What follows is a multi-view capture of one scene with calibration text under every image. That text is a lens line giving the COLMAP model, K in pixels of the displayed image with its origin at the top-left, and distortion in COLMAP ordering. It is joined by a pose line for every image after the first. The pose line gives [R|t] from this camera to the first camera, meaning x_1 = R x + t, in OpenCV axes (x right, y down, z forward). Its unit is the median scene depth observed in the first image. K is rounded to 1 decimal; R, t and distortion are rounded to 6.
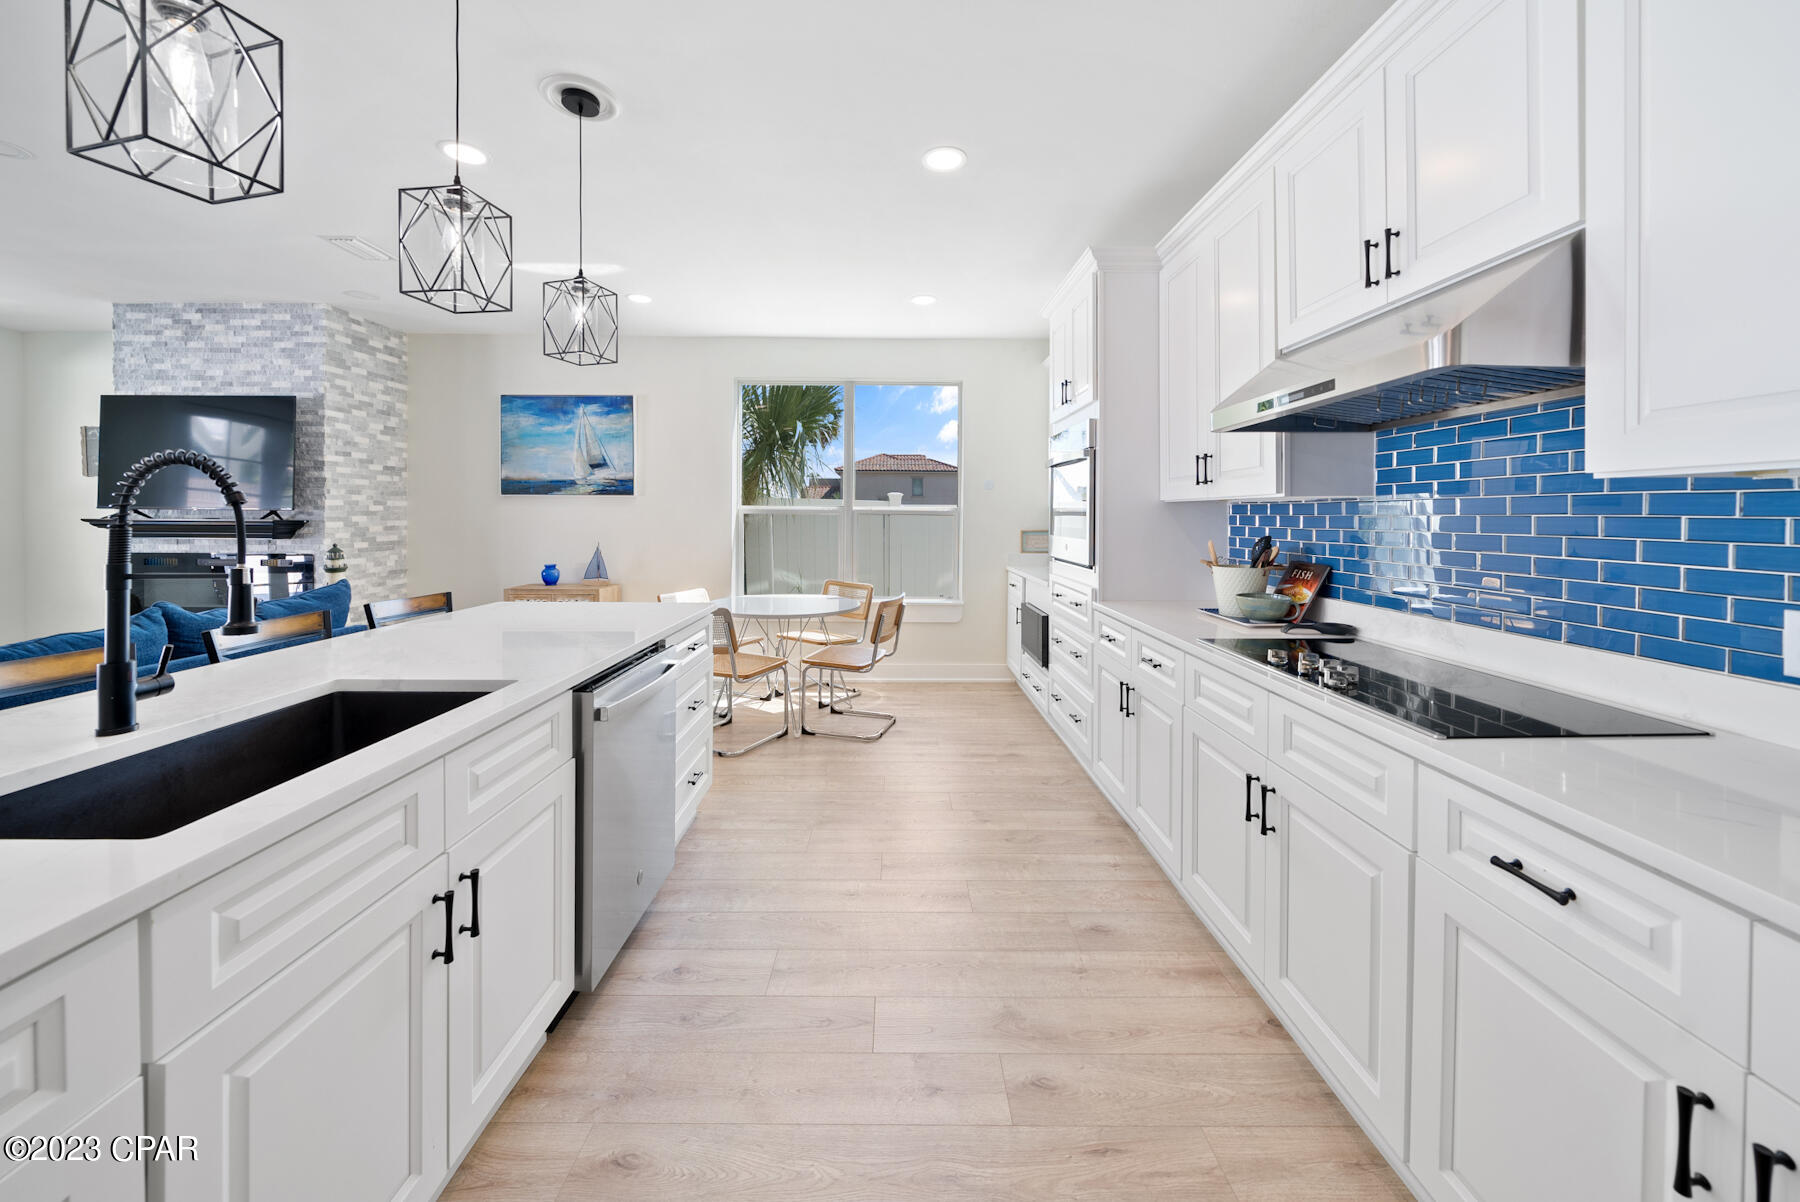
lens RADIAL K [[653.6, 0, 909.1], [0, 653.6, 533.3], [0, 0, 1]] dist [-0.001769, -0.000086]
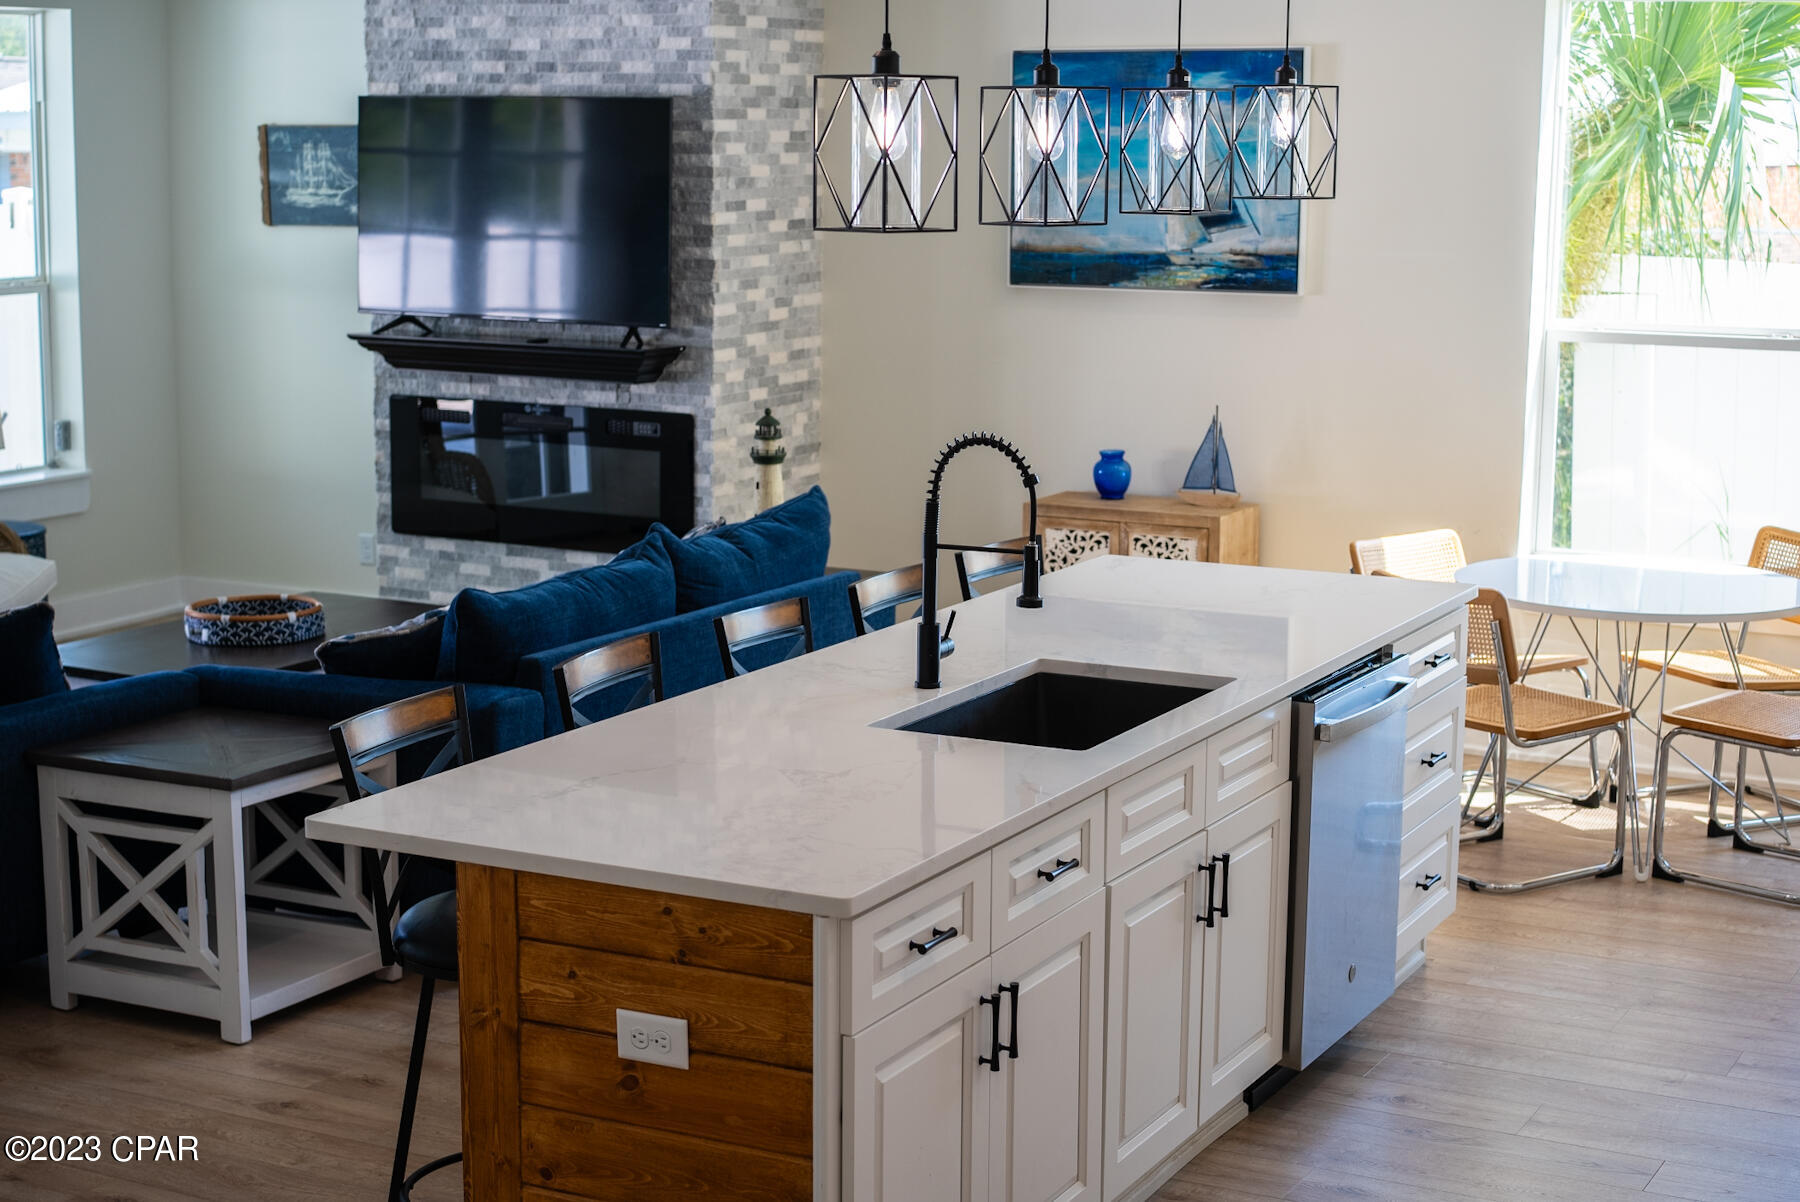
lens RADIAL K [[2871.8, 0, 893.8], [0, 2871.8, 590.8], [0, 0, 1]] dist [0.019858, 0.000000]
pose [[0.879419, 0.075943, -0.469953, 0.260148], [-0.012657, 0.990575, 0.136389, -0.134909], [0.475881, -0.113995, 0.872091, -0.848998]]
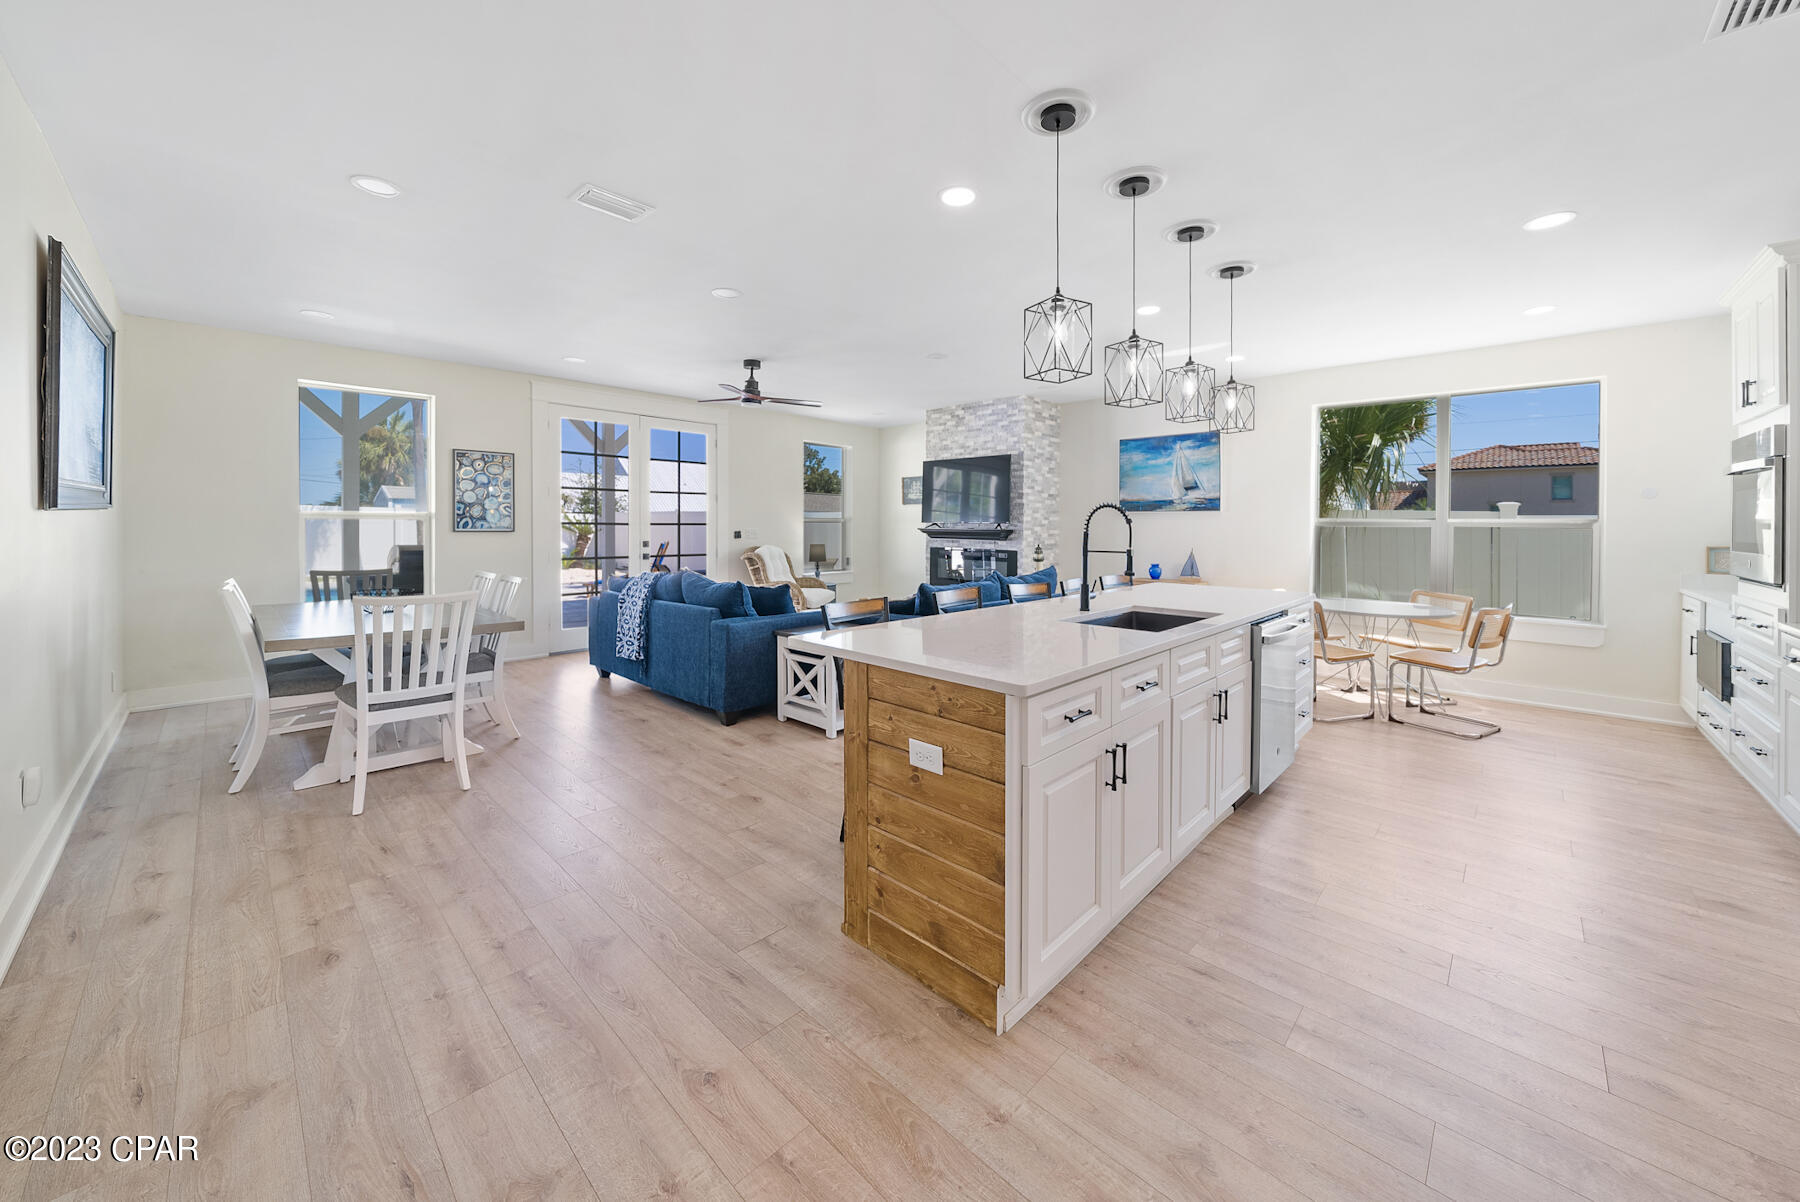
lens RADIAL K [[665.6, 0, 896.1], [0, 665.6, 522.3], [0, 0, 1]] dist [-0.006207, 0.000200]
pose [[0.711515, -0.001862, -0.702668, 0.032474], [-0.021143, 0.999487, -0.024058, 0.008089], [0.702352, 0.031974, 0.711111, -0.382265]]
